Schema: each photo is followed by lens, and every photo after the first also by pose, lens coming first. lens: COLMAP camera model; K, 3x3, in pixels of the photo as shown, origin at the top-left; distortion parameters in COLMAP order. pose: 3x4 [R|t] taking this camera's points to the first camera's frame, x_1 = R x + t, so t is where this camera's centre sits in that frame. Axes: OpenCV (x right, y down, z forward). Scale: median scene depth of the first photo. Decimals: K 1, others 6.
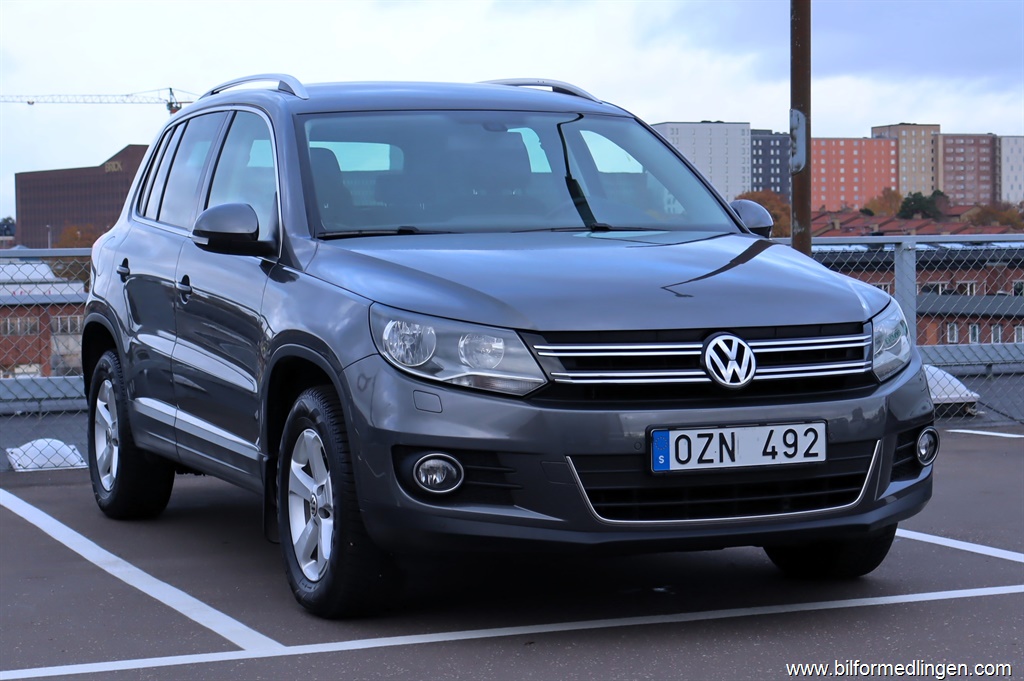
lens RADIAL K [[1839.2, 0, 512.0], [0, 1839.2, 340.5], [0, 0, 1]] dist [0.024027, -0.071890]
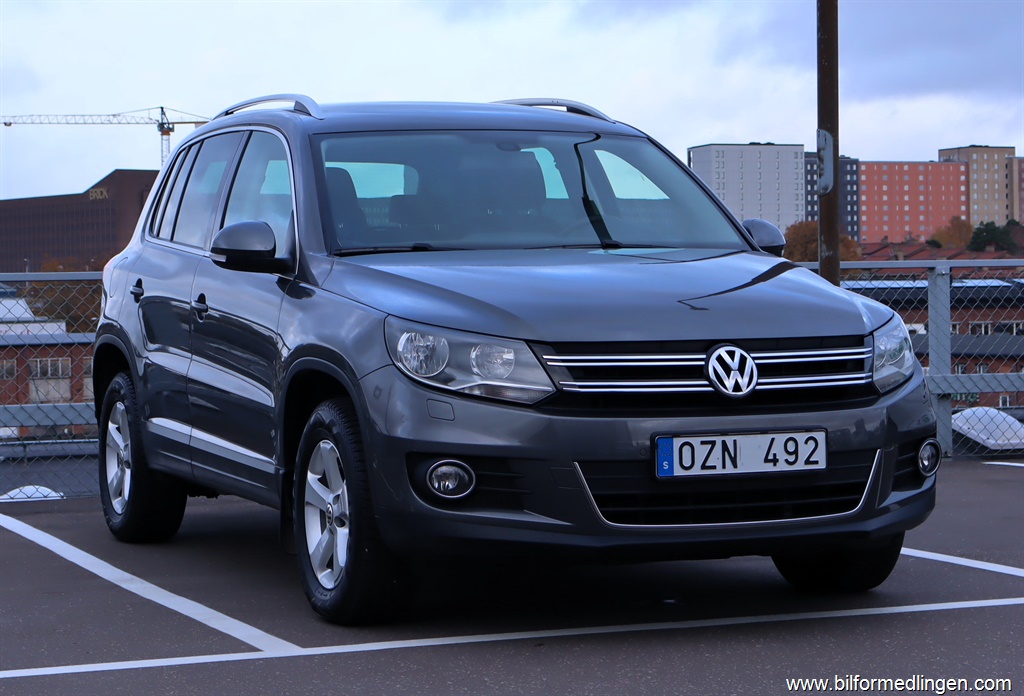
lens RADIAL K [[2031.7, 0, 512.0], [0, 2031.7, 348.0], [0, 0, 1]] dist [-0.013565, 0.198605]
pose [[0.999917, 0.000668, -0.012867, 0.008269], [-0.000901, 0.999835, -0.018151, 0.017257], [0.012852, 0.018161, 0.999752, -0.131672]]
